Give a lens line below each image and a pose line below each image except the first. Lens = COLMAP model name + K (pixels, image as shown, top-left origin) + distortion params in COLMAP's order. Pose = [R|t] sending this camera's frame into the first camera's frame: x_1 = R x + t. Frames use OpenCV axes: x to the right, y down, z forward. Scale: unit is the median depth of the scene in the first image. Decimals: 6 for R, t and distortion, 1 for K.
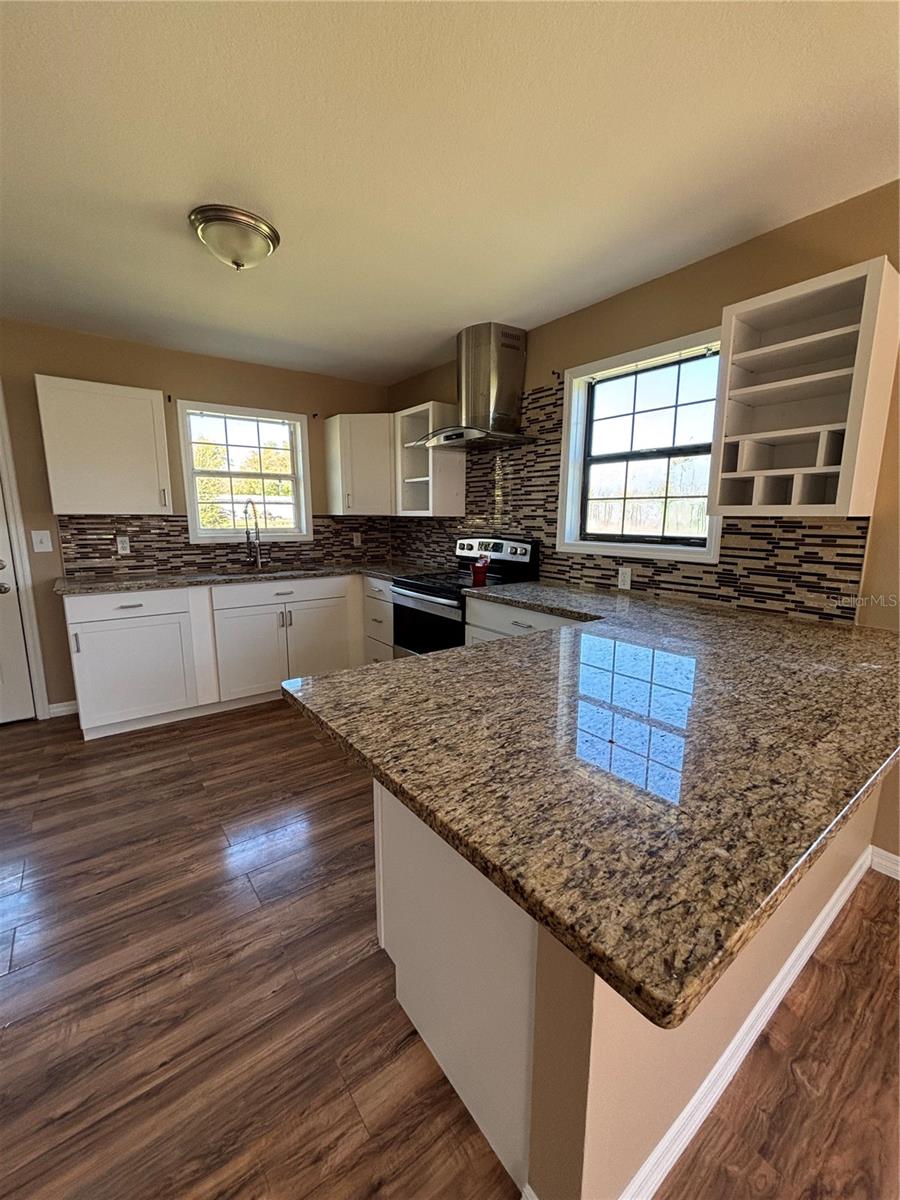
lens RADIAL K [[478.7, 0, 447.8], [0, 478.7, 600.9], [0, 0, 1]] dist [-0.001338, -0.000259]
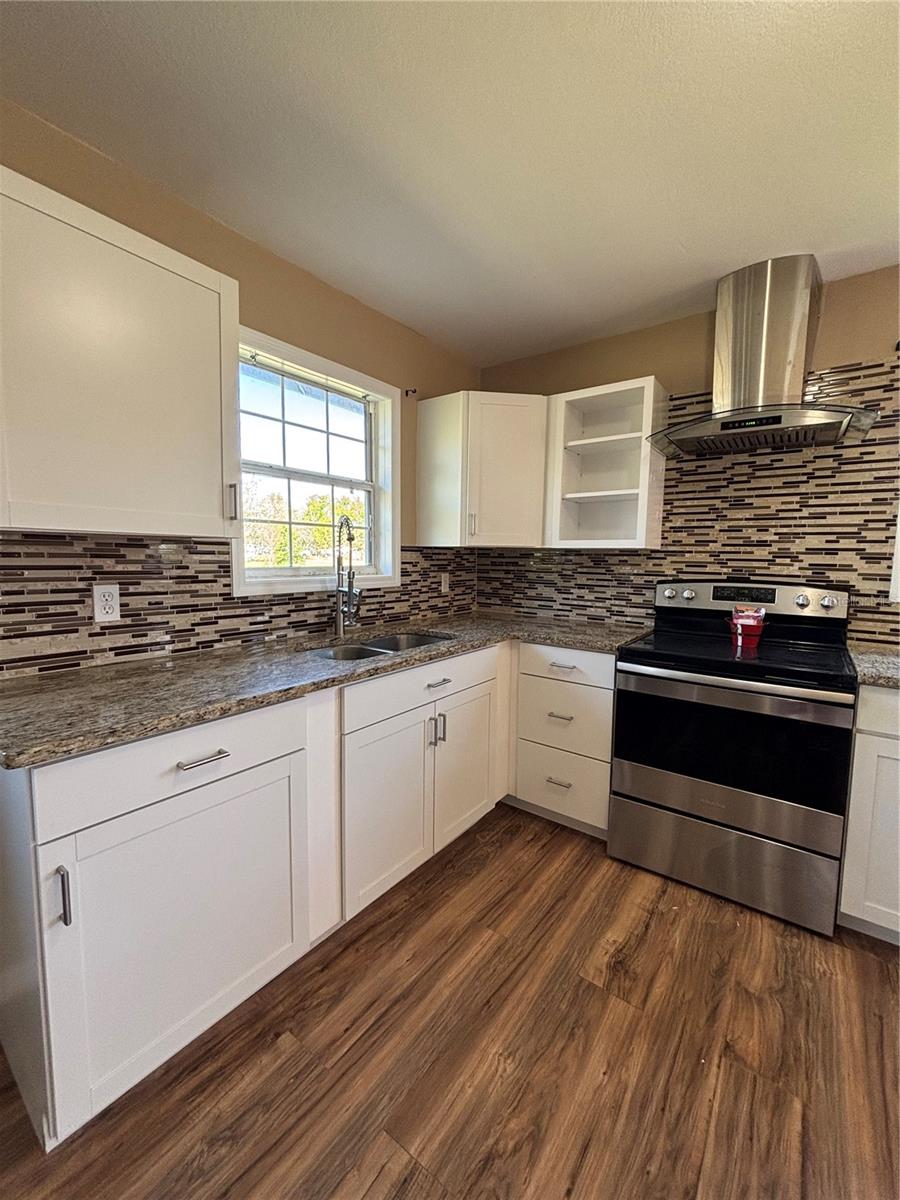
lens RADIAL K [[478.7, 0, 447.7], [0, 478.7, 600.8], [0, 0, 1]] dist [-0.001338, -0.000259]
pose [[0.960092, -0.018937, 0.279042, -0.512582], [0.040798, 0.996516, -0.072744, -0.075008], [-0.276692, 0.081225, 0.957520, 0.490007]]
